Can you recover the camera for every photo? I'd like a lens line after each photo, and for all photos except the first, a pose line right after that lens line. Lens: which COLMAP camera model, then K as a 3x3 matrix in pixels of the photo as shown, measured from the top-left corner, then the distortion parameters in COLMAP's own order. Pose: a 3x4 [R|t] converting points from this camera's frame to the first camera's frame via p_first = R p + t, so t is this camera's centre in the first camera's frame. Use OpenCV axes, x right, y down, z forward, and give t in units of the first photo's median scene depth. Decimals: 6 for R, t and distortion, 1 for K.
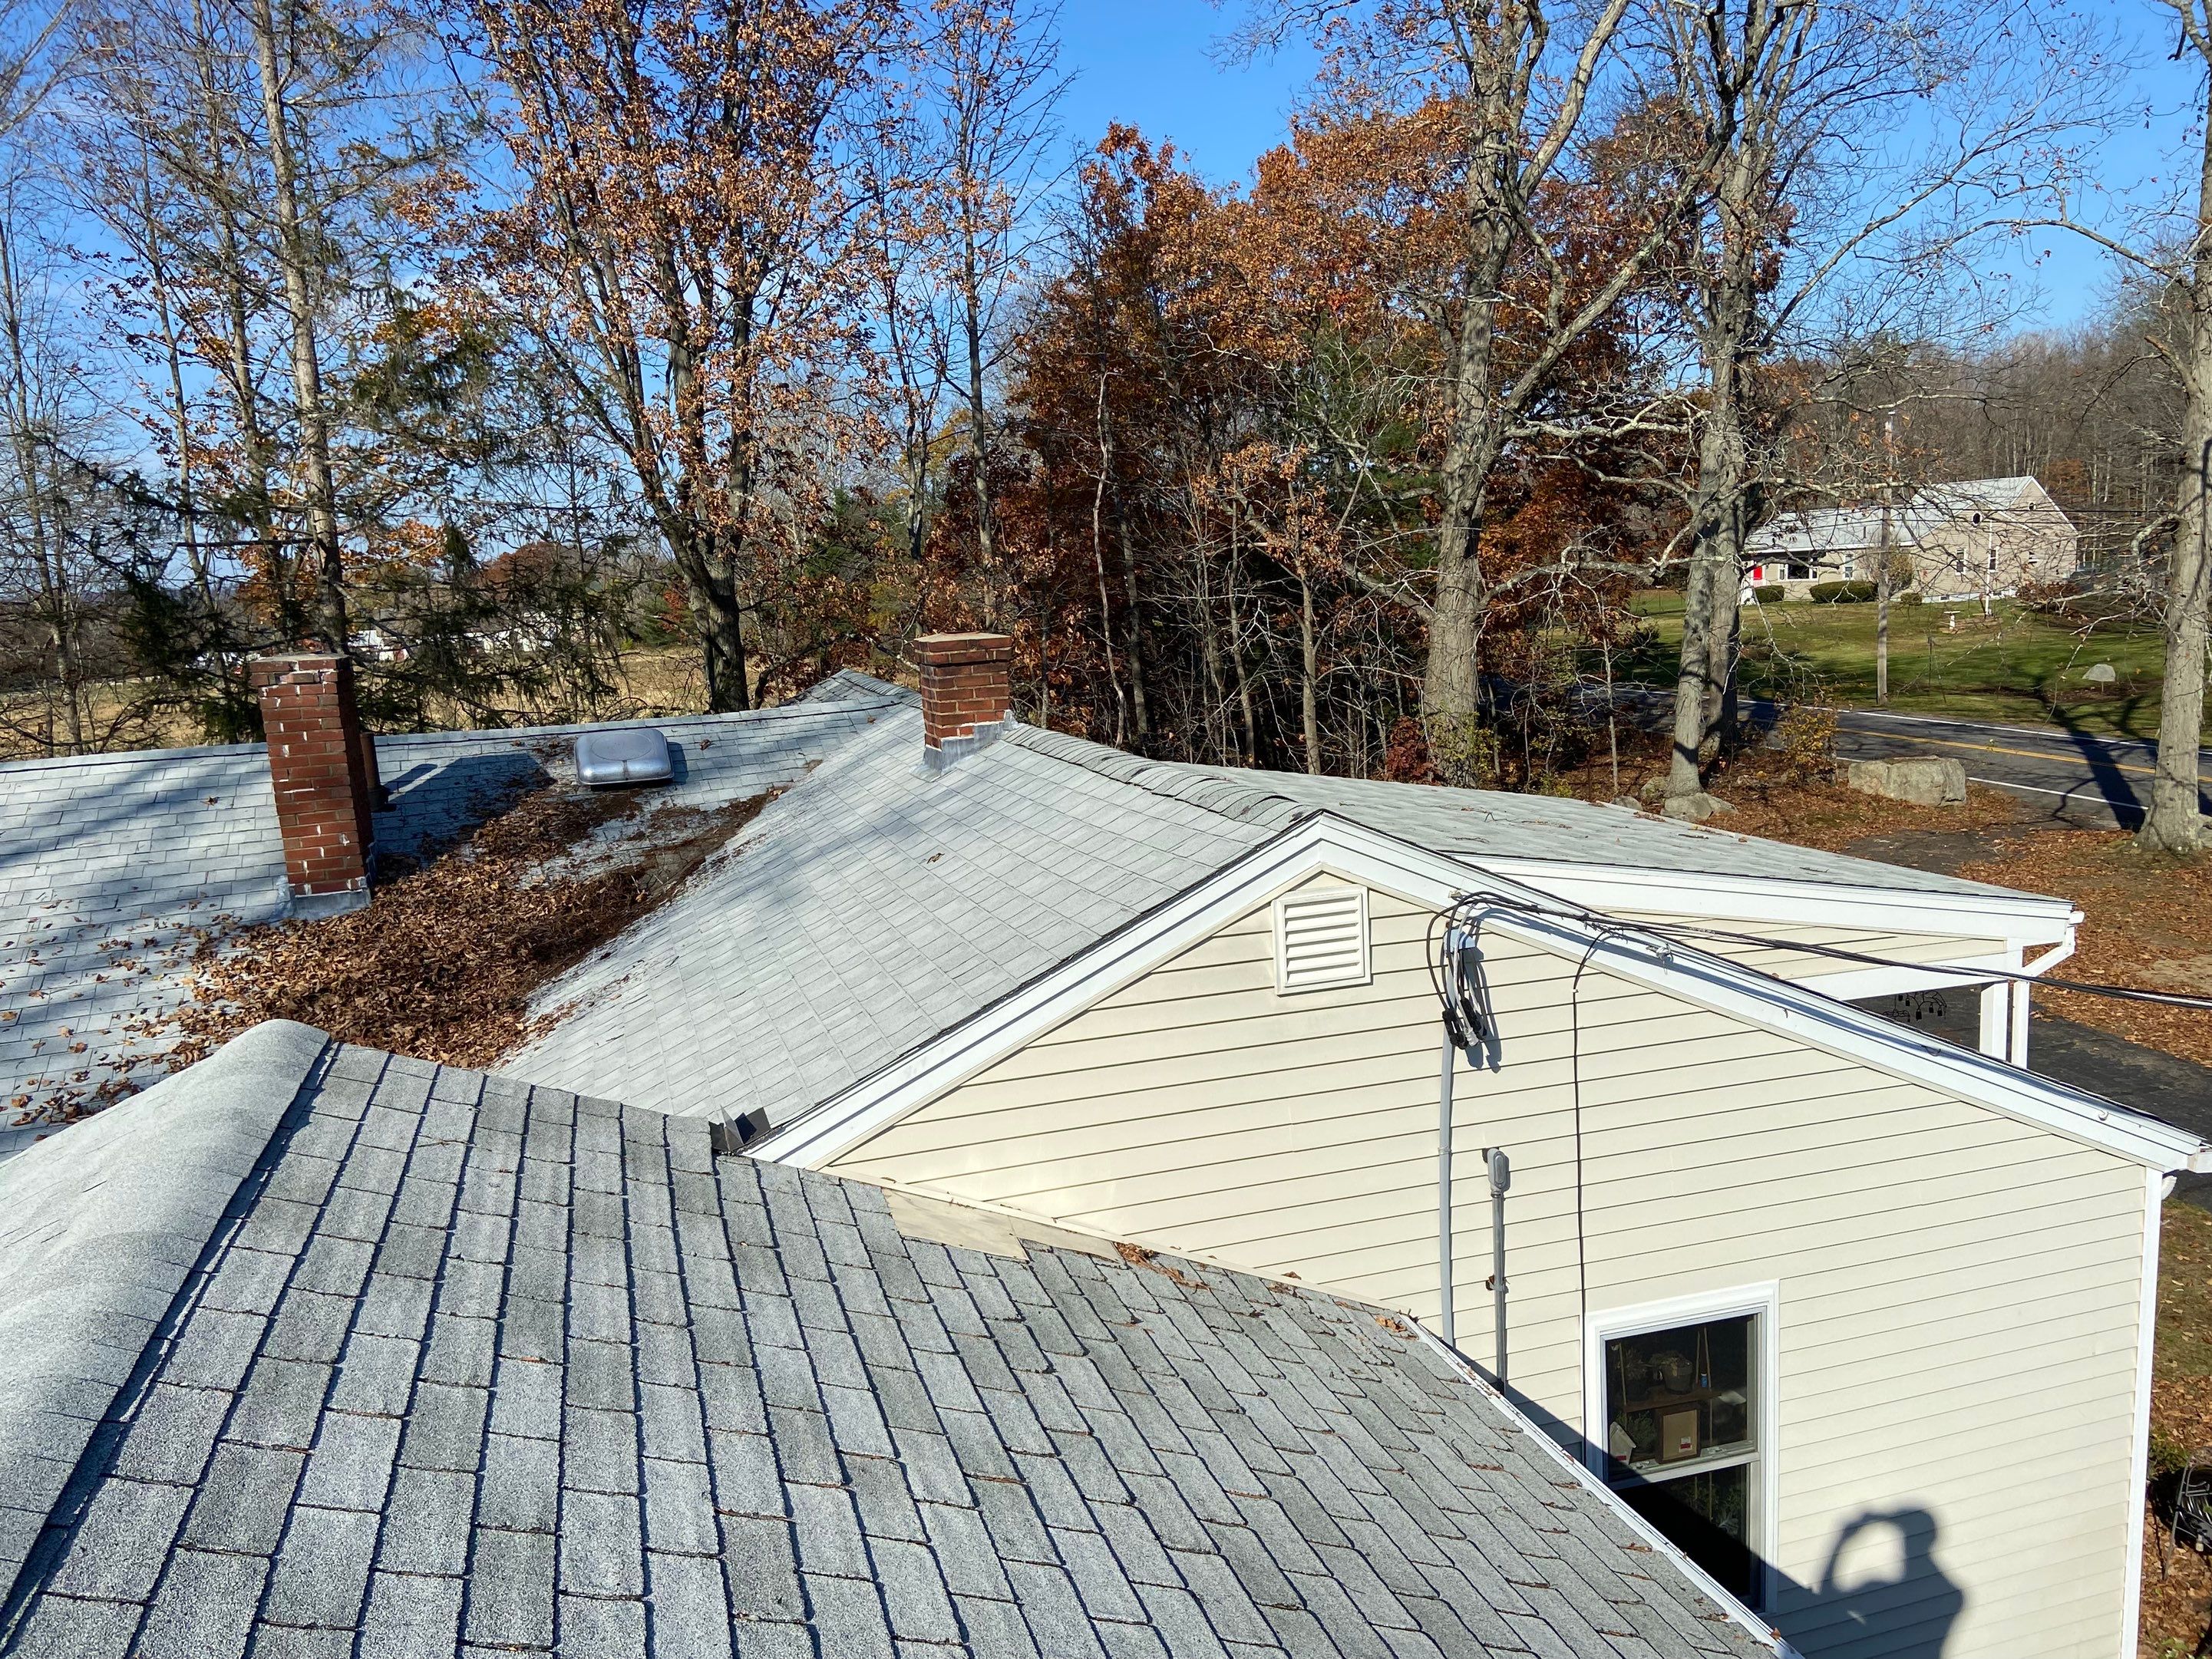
lens RADIAL K [[1633.8, 0, 1063.6], [0, 1633.8, 833.8], [0, 0, 1]] dist [0.123920, -0.171850]
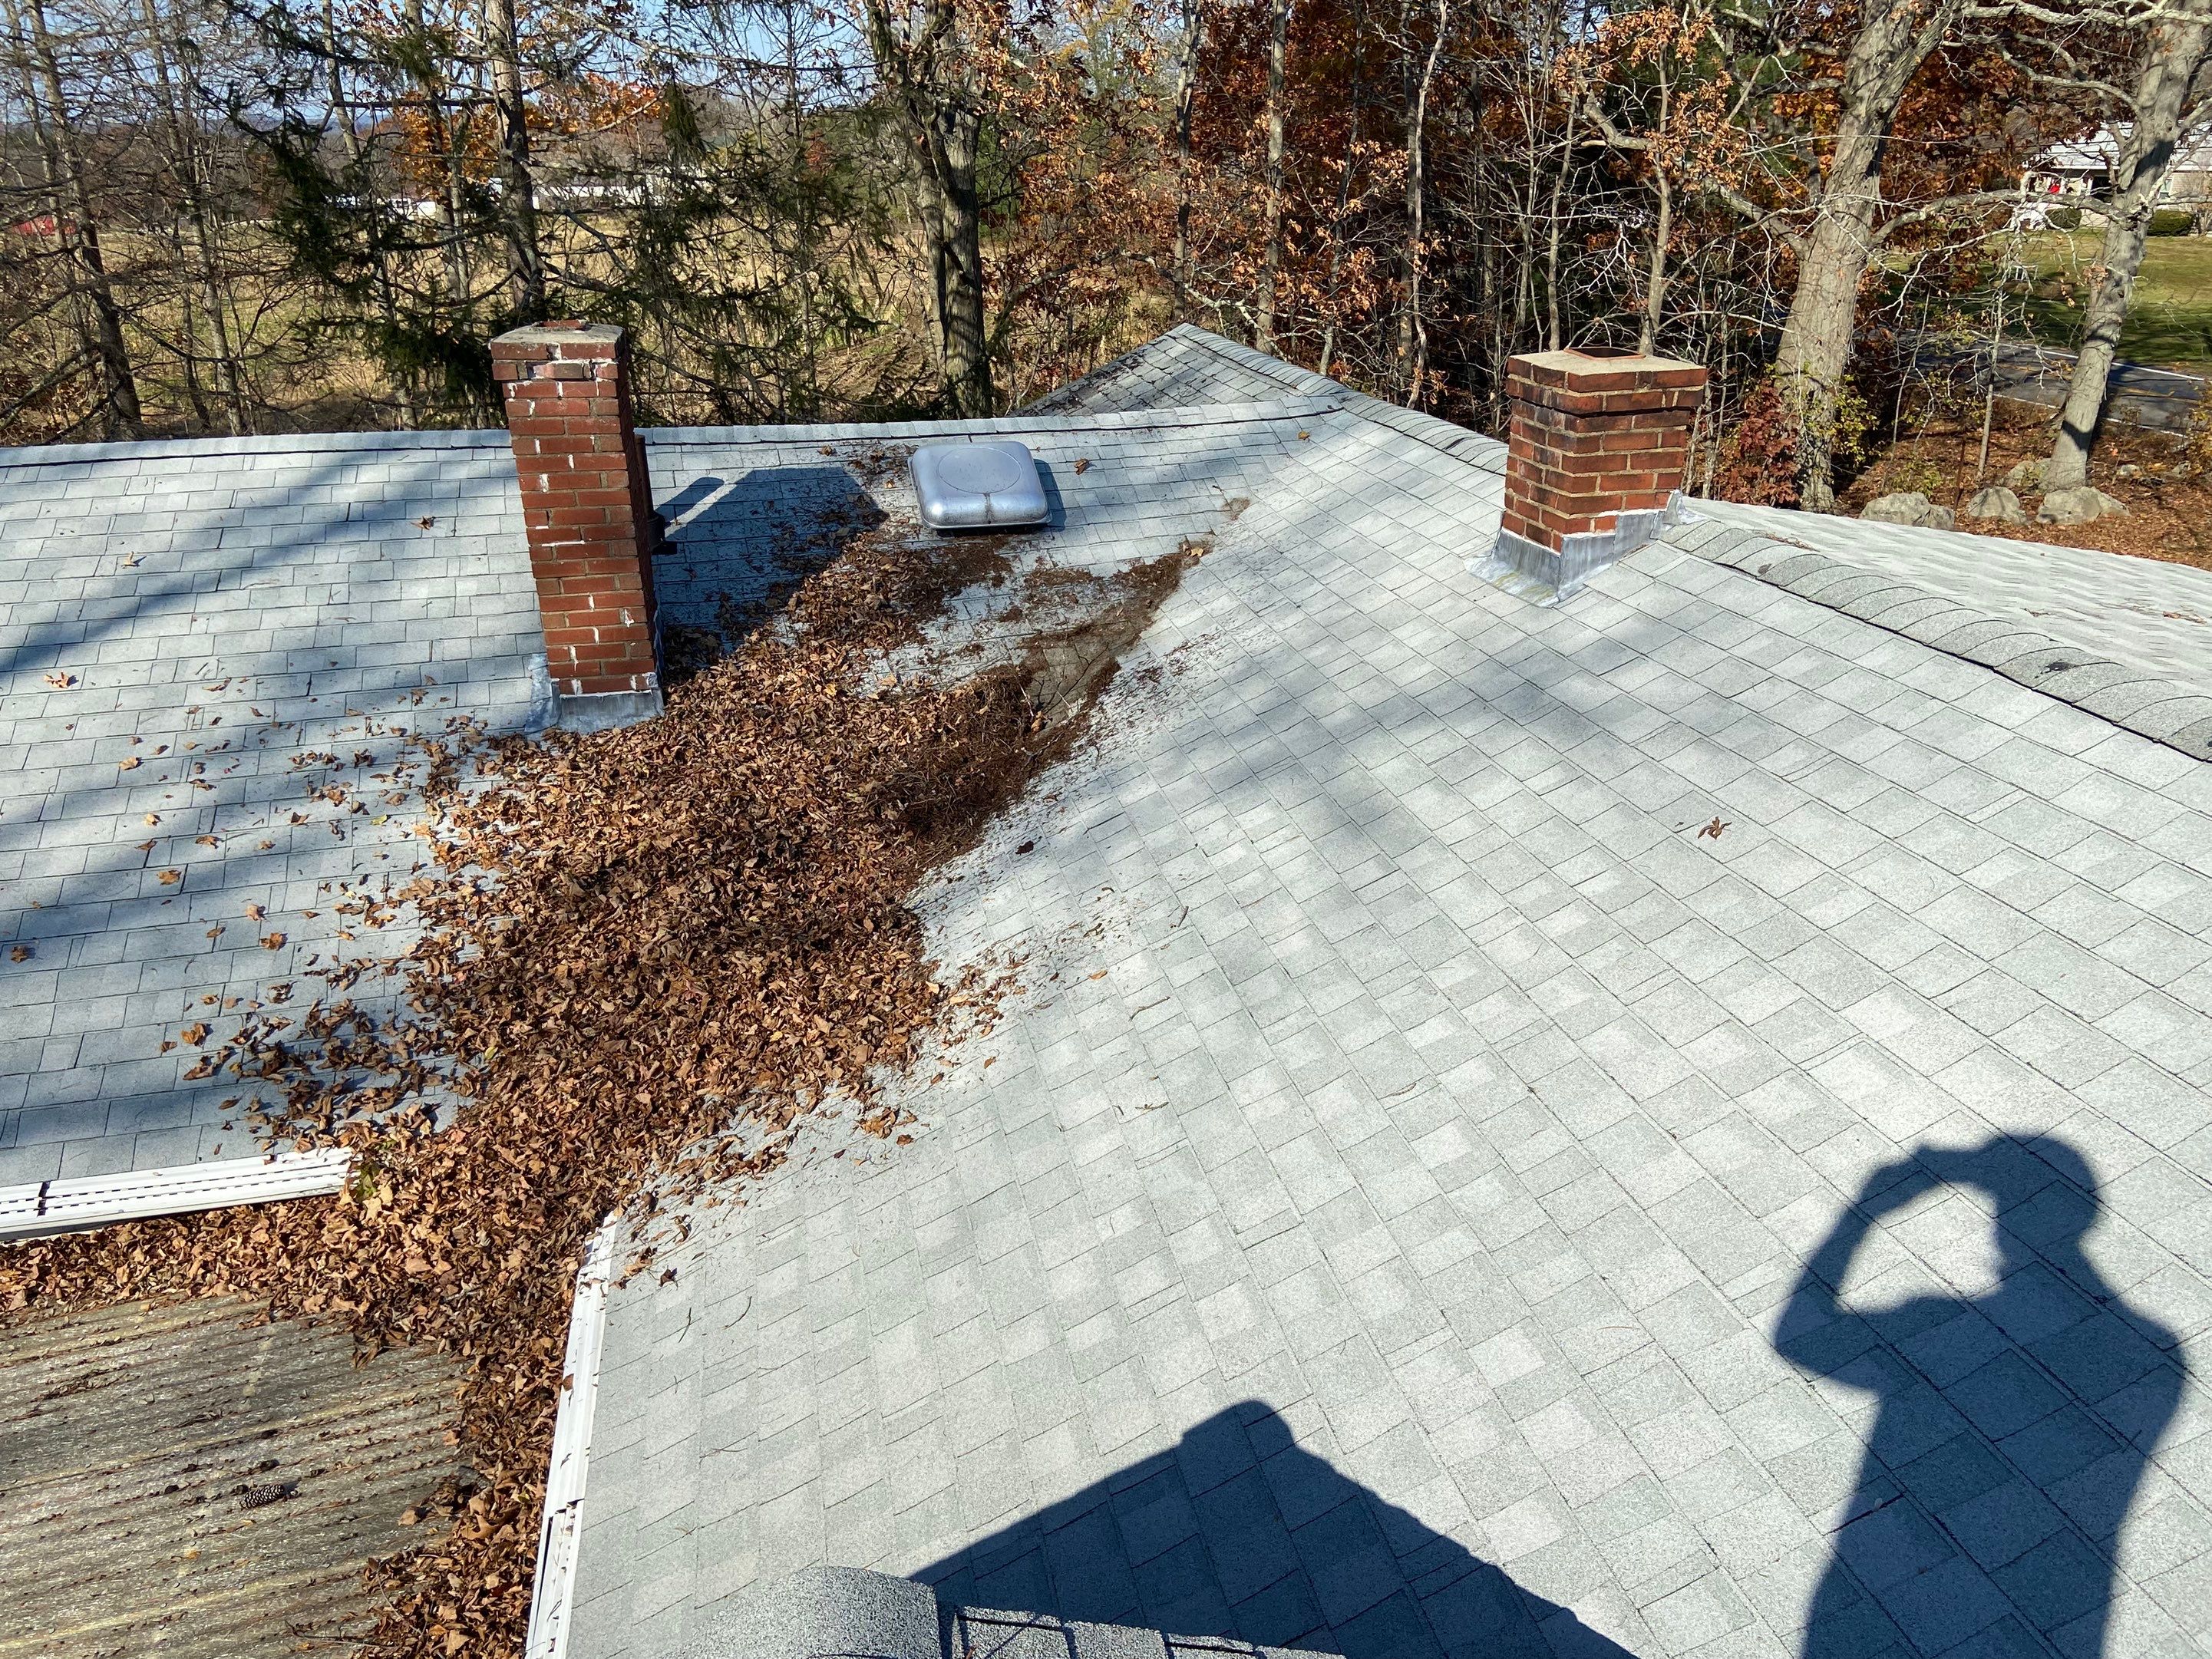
lens RADIAL K [[1633.8, 0, 1063.6], [0, 1633.8, 833.8], [0, 0, 1]] dist [0.123920, -0.171850]
pose [[0.995236, 0.075051, -0.062235, -0.194995], [-0.058362, 0.969917, 0.236336, -0.077184], [0.078100, -0.231578, 0.969676, 0.318855]]
